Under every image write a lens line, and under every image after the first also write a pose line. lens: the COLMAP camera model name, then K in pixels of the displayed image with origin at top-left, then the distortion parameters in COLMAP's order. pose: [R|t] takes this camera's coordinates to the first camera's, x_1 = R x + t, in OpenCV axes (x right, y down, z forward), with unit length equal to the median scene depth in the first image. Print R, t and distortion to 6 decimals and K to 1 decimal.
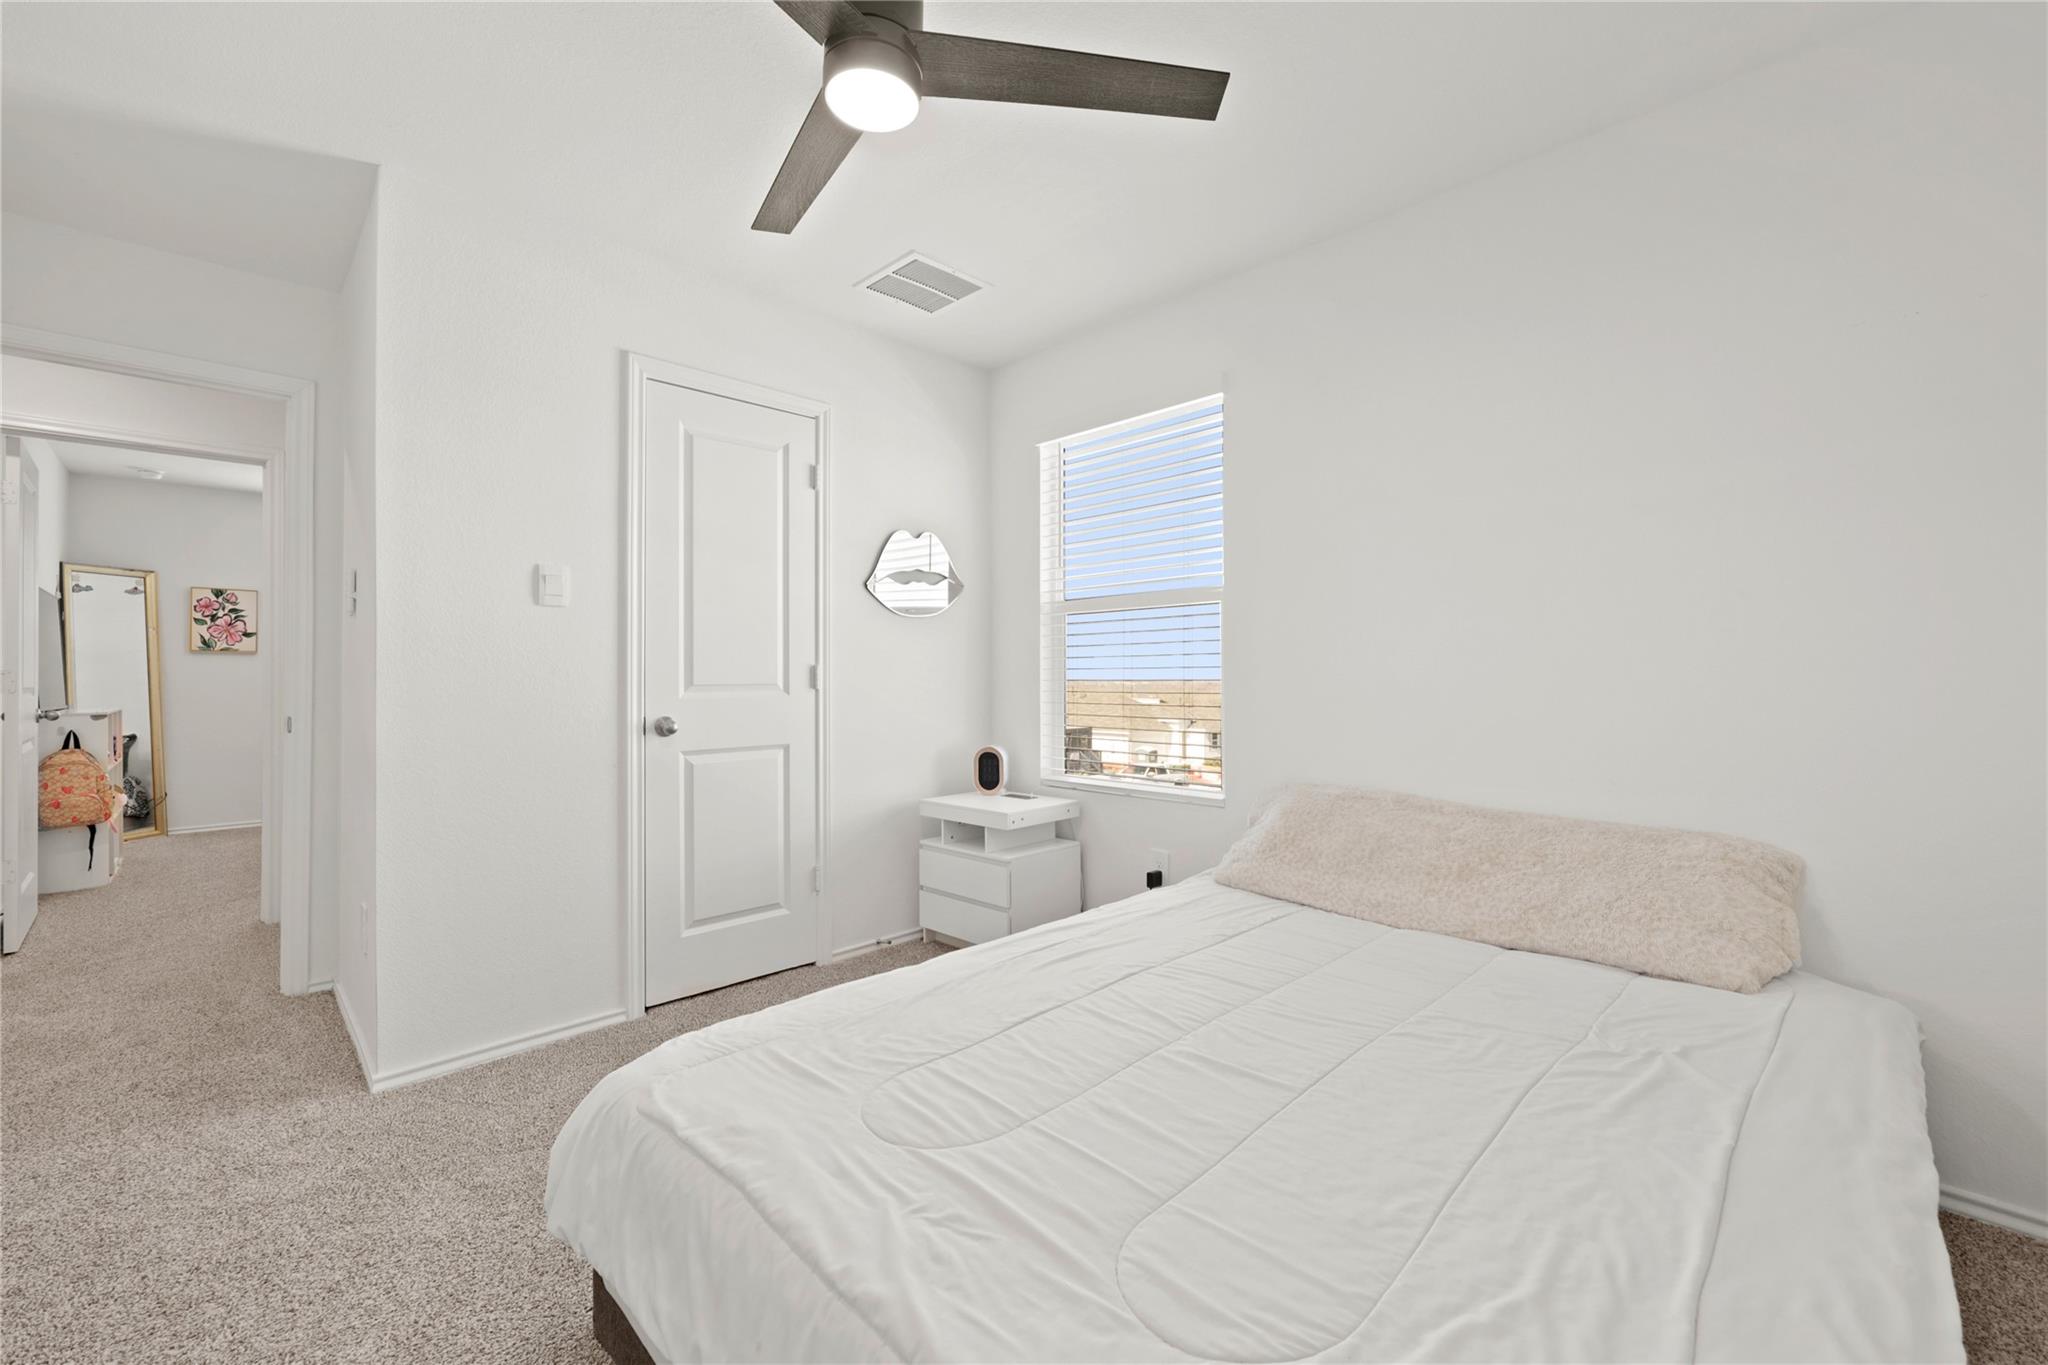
lens RADIAL K [[826.4, 0, 1030.0], [0, 826.4, 683.9], [0, 0, 1]] dist [0.000499, -0.000218]
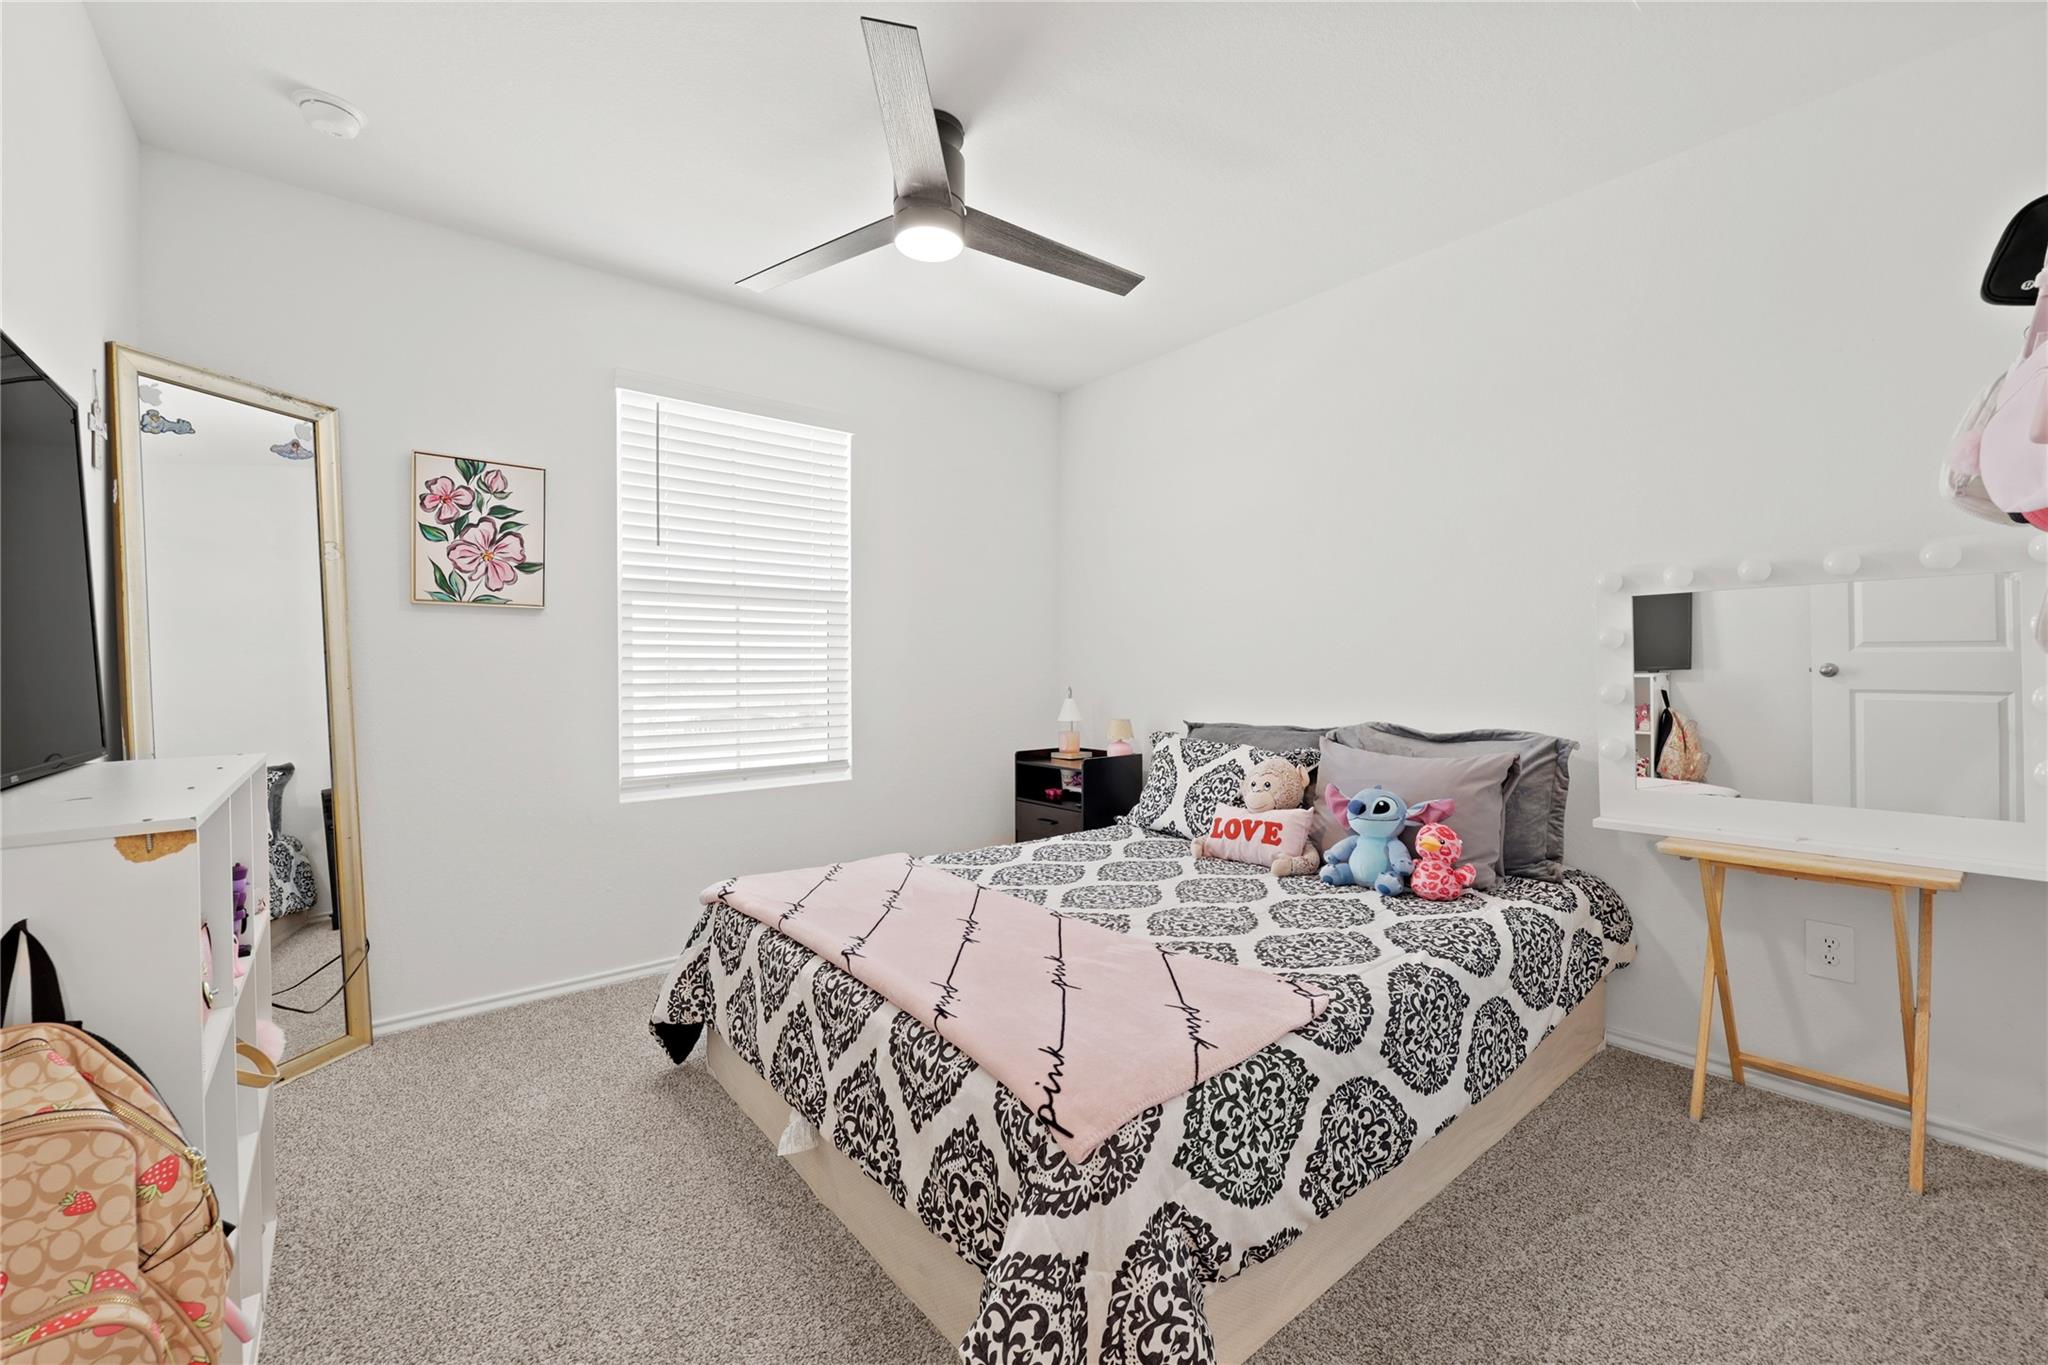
lens RADIAL K [[826.4, 0, 1030.0], [0, 826.4, 683.9], [0, 0, 1]] dist [0.000499, -0.000218]
pose [[0.995798, 0.001387, -0.091572, -0.656339], [-0.000290, 0.999928, 0.011993, -0.002677], [0.091582, -0.011916, 0.995726, 0.601006]]
